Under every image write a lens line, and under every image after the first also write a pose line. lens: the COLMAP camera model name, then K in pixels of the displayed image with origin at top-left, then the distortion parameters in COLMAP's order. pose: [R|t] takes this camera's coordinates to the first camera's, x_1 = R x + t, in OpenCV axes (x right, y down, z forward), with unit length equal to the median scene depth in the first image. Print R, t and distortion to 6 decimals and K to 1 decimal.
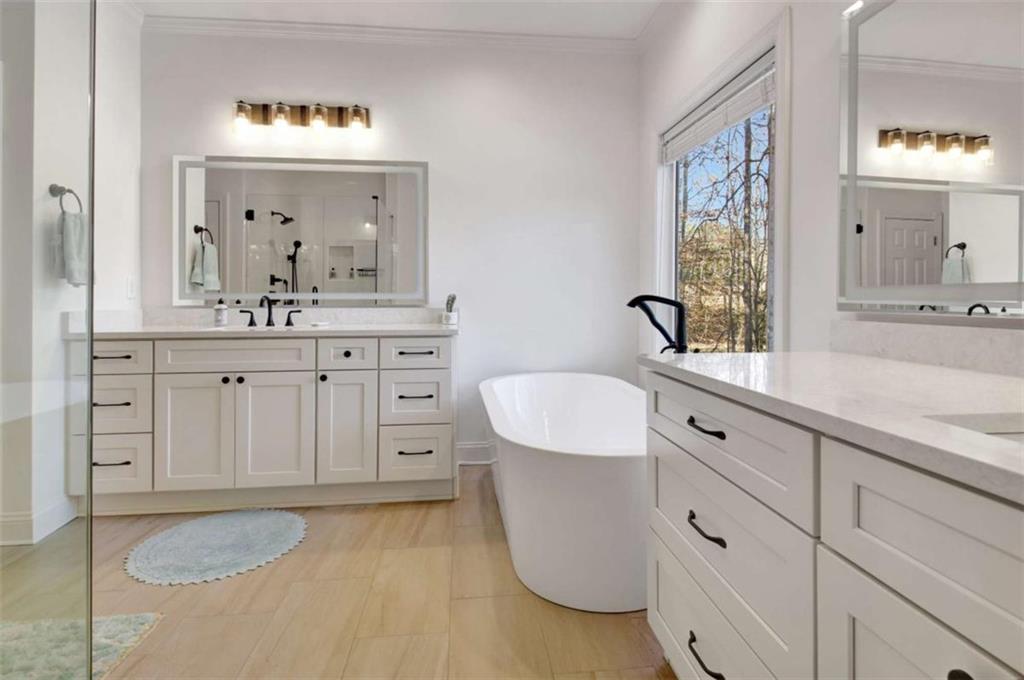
lens RADIAL K [[514.5, 0, 518.6], [0, 514.5, 301.0], [0, 0, 1]] dist [0.006591, -0.000643]
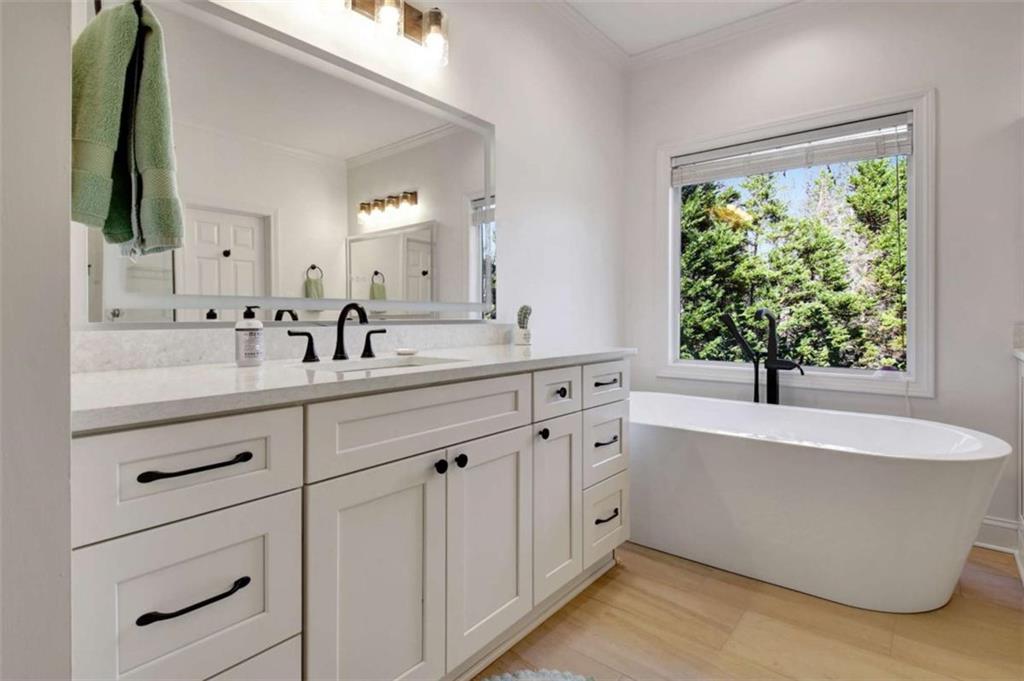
lens RADIAL K [[514.5, 0, 489.2], [0, 514.5, 315.4], [0, 0, 1]] dist [0.006591, -0.000643]
pose [[0.727944, 0.002118, 0.685633, -0.835611], [0.003174, 0.999974, -0.006458, 0.007600], [-0.685629, 0.006877, 0.727919, 0.570230]]
